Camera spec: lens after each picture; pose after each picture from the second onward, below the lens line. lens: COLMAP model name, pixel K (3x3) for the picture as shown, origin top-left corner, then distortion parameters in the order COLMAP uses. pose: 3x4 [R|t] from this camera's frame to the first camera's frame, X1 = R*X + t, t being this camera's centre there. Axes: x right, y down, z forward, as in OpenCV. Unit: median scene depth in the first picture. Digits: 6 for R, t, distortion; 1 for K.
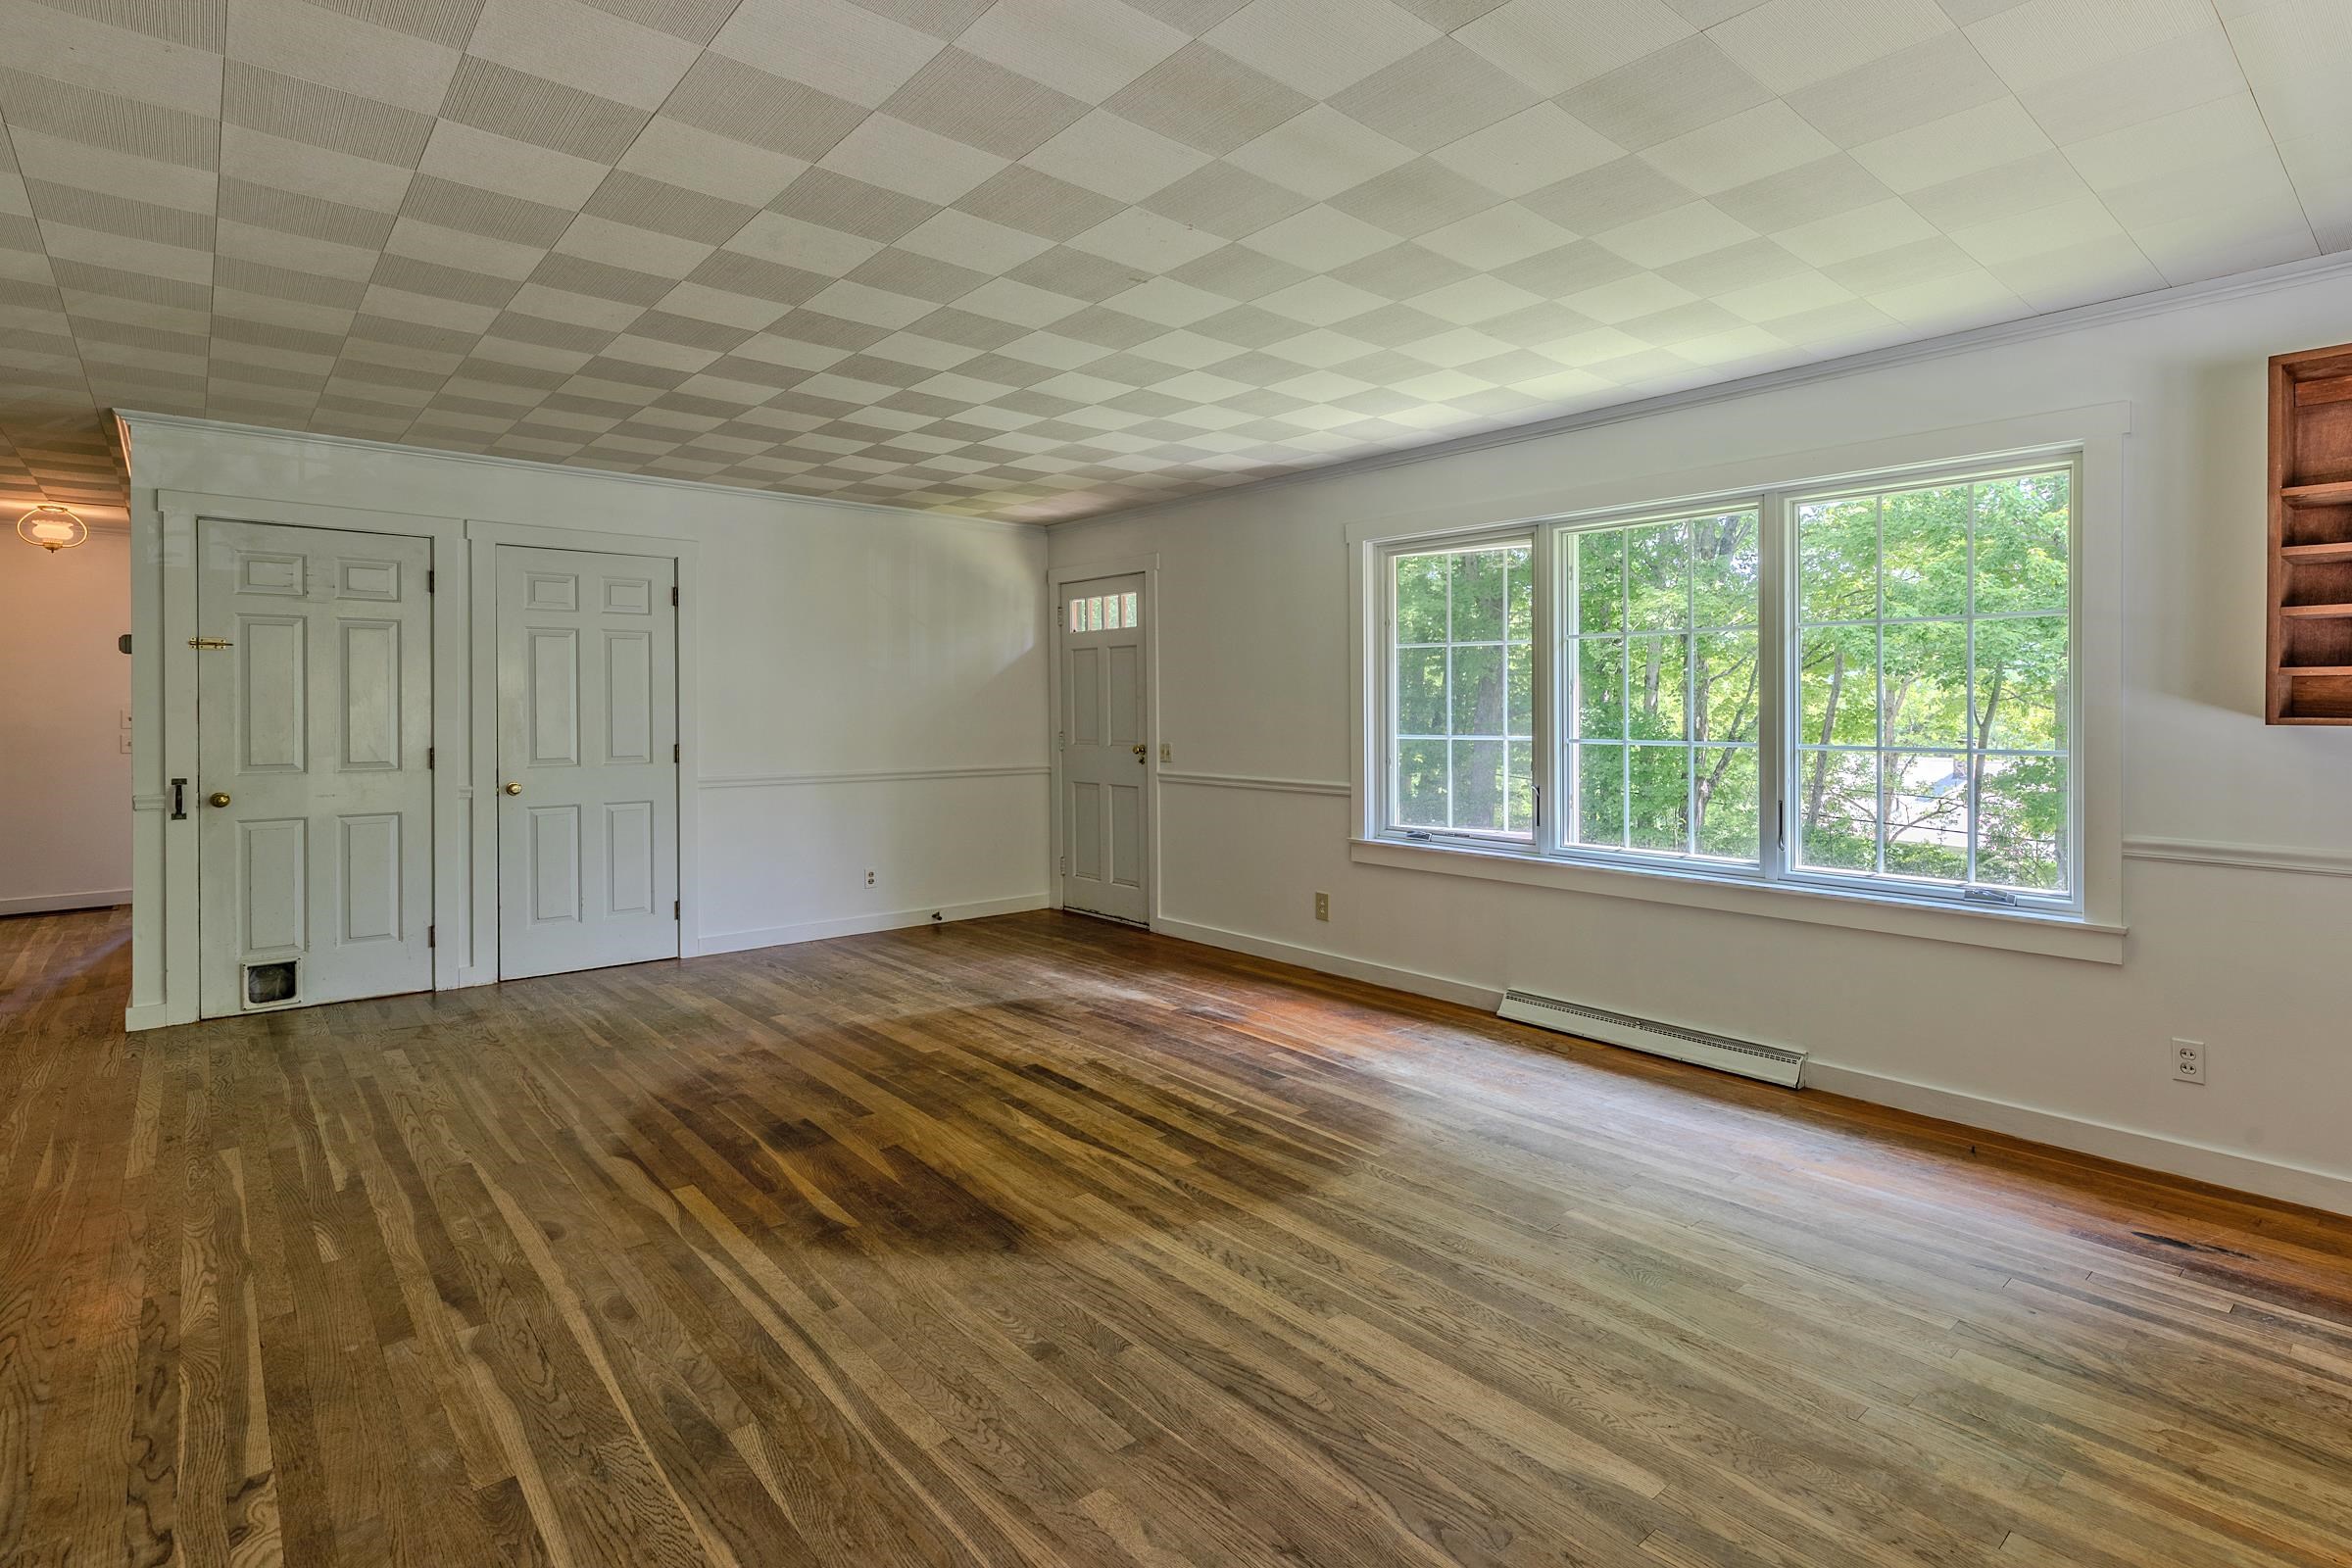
lens RADIAL K [[1241.5, 0, 1282.0], [0, 1241.5, 708.6], [0, 0, 1]] dist [0.017579, 0.000721]
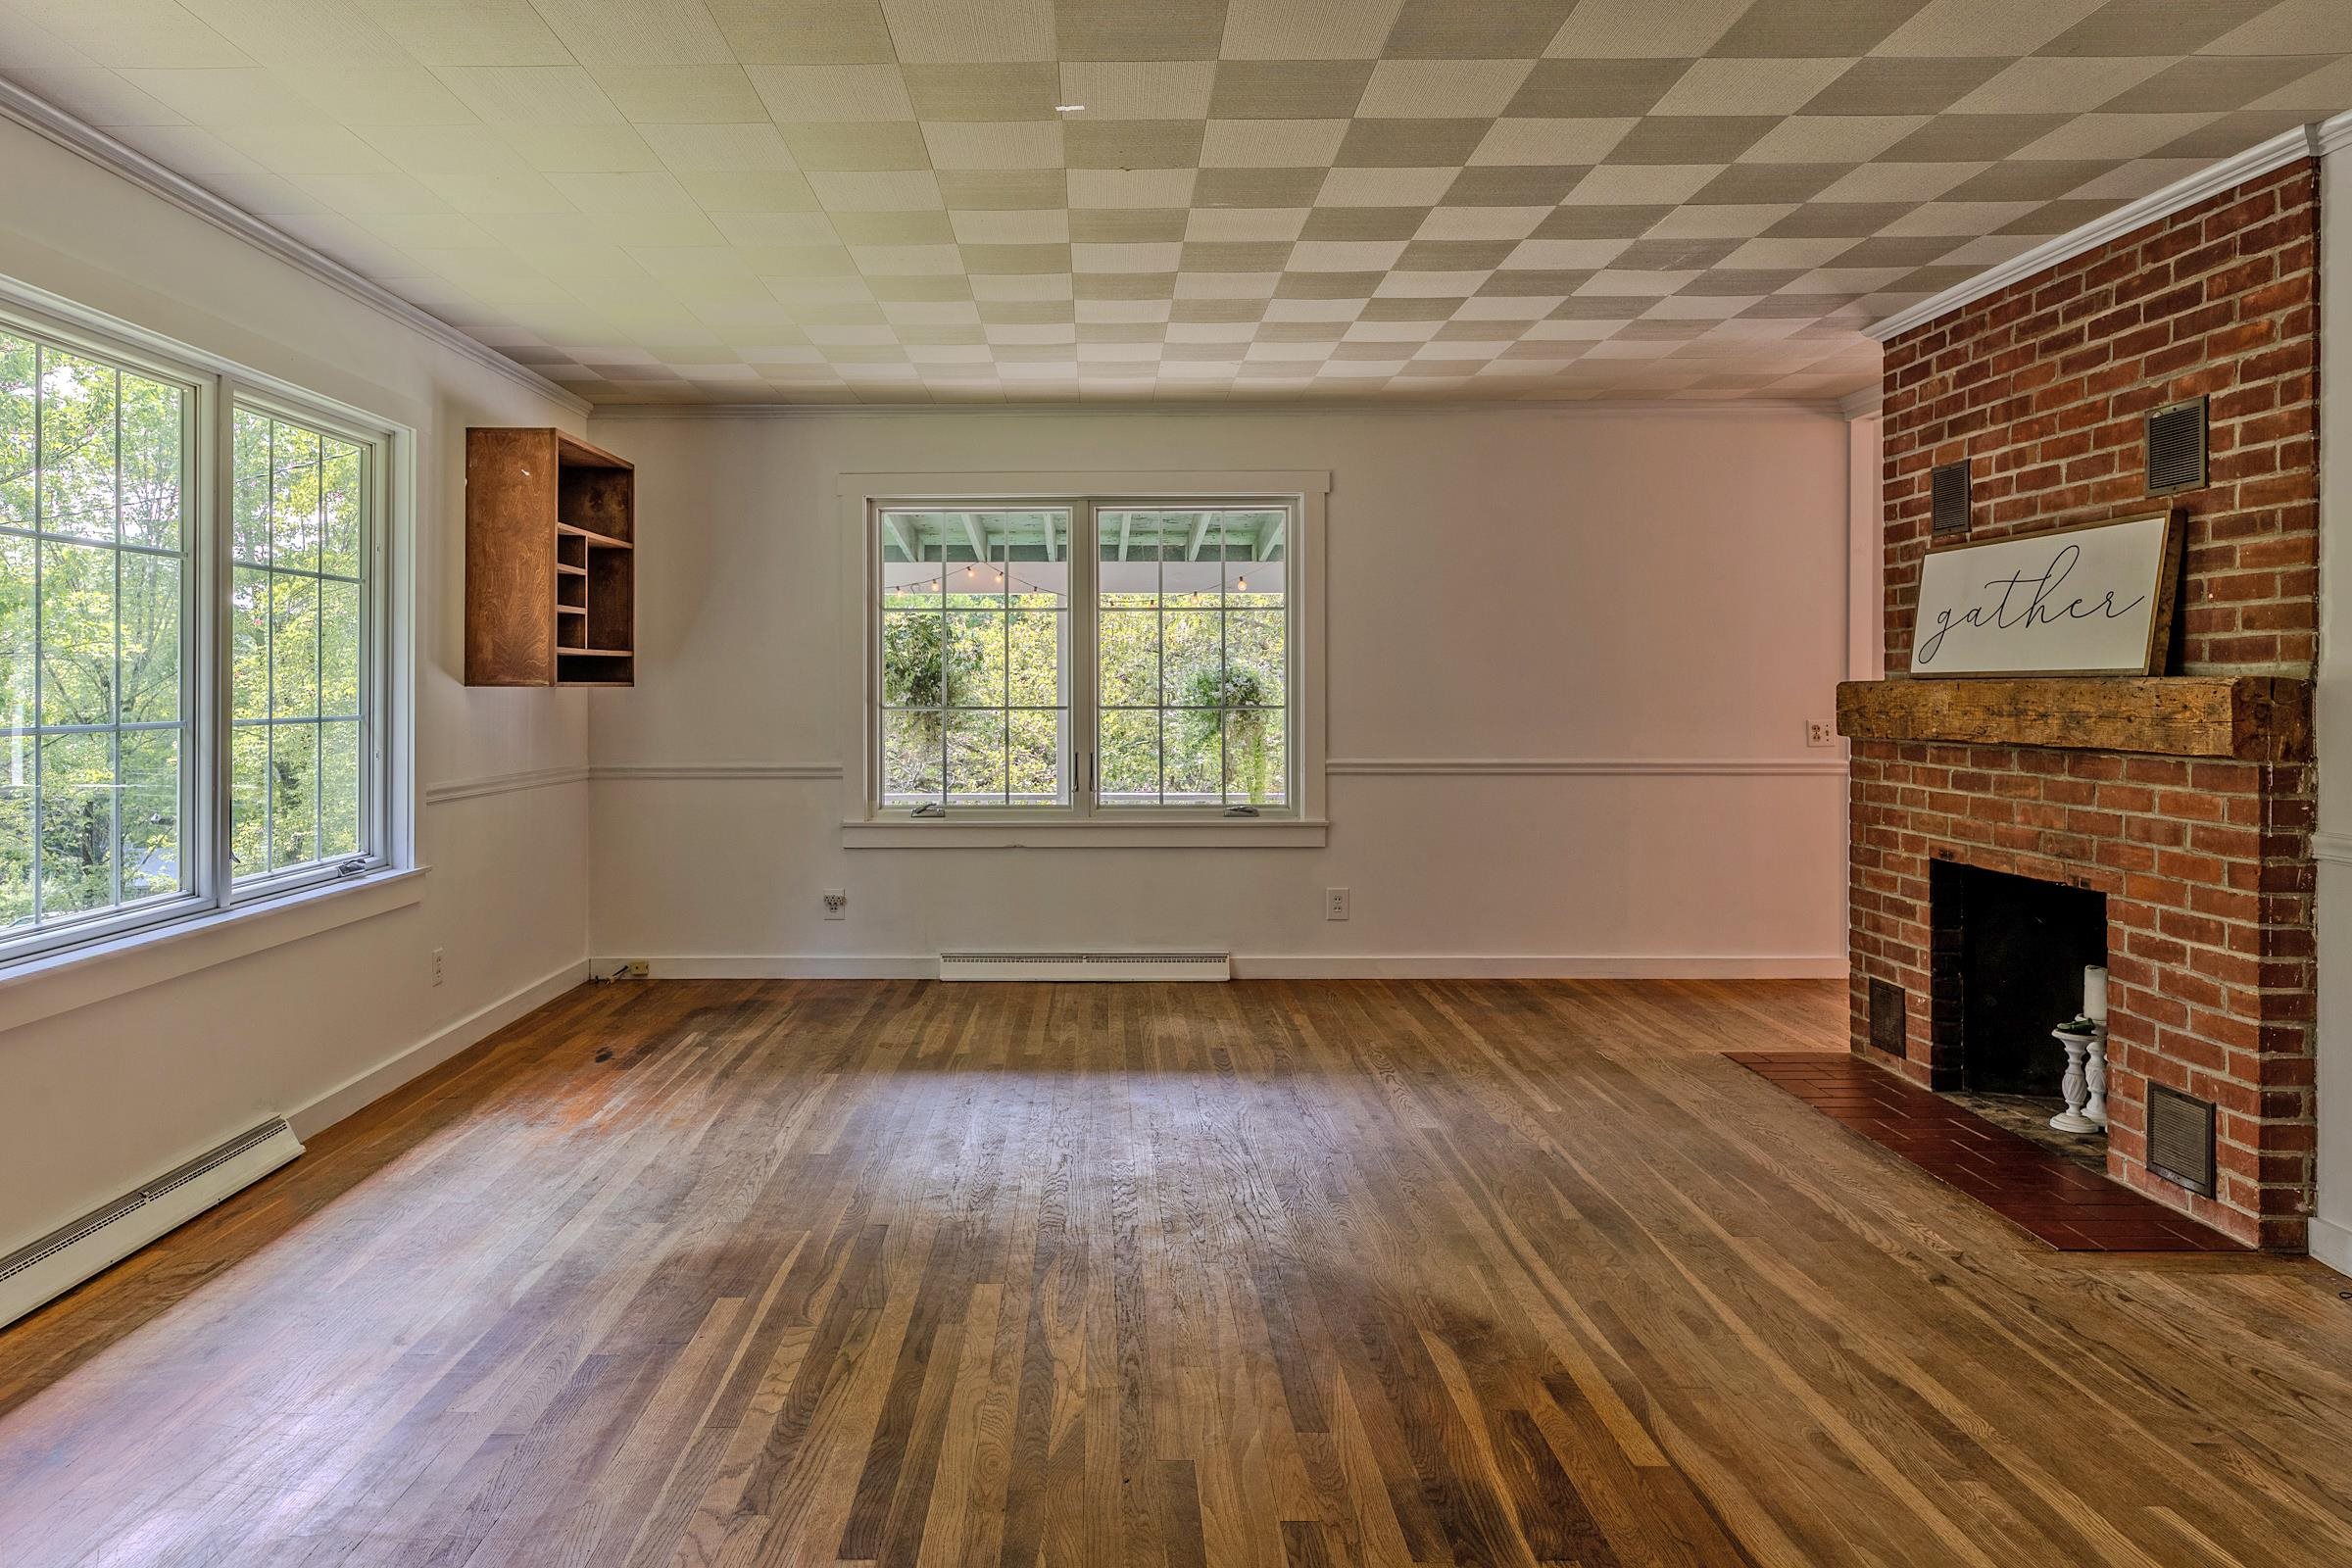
lens RADIAL K [[1310.0, 0, 1175.6], [0, 1310.0, 682.4], [0, 0, 1]] dist [0.001020, 0.001932]
pose [[-0.746075, 0.003745, 0.665851, -0.767861], [0.004493, 0.999990, -0.000590, 0.007986], [-0.665847, 0.002552, -0.746084, 1.704785]]
